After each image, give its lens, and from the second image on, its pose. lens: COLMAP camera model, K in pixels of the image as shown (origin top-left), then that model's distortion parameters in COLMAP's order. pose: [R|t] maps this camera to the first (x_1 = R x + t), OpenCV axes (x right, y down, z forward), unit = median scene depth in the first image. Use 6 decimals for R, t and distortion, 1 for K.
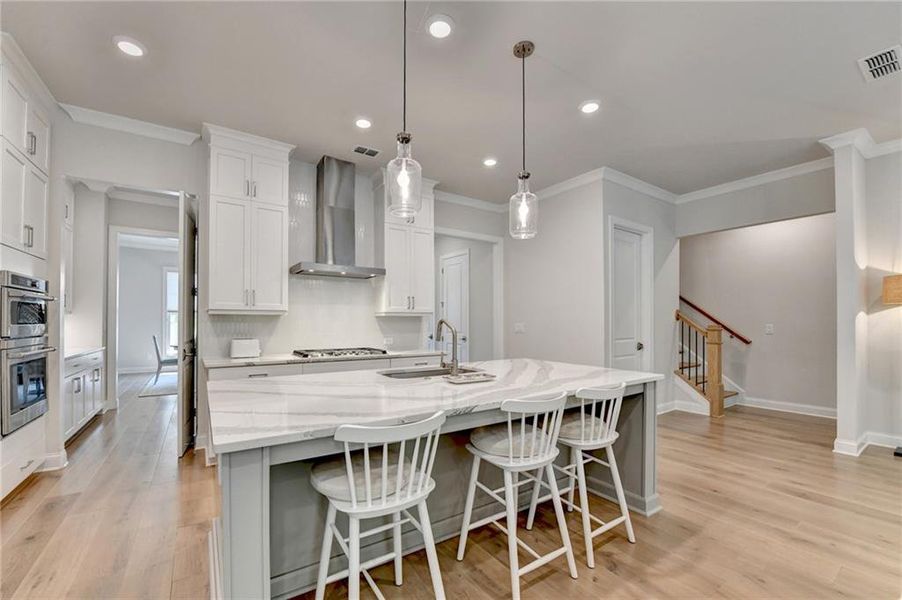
lens RADIAL K [[372.9, 0, 445.5], [0, 372.9, 318.5], [0, 0, 1]] dist [-0.017232, -0.001336]
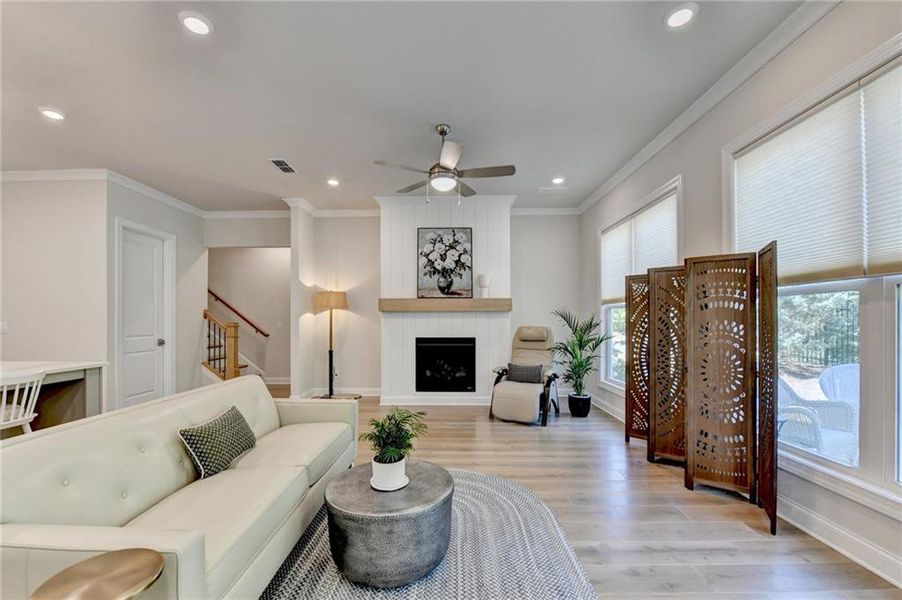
lens RADIAL K [[372.9, 0, 447.7], [0, 372.9, 320.4], [0, 0, 1]] dist [-0.017232, -0.001336]
pose [[0.569903, -0.003724, 0.821703, 0.146712], [-0.001703, 0.999982, 0.005713, 0.003595], [-0.821710, -0.004655, 0.569887, -0.401639]]
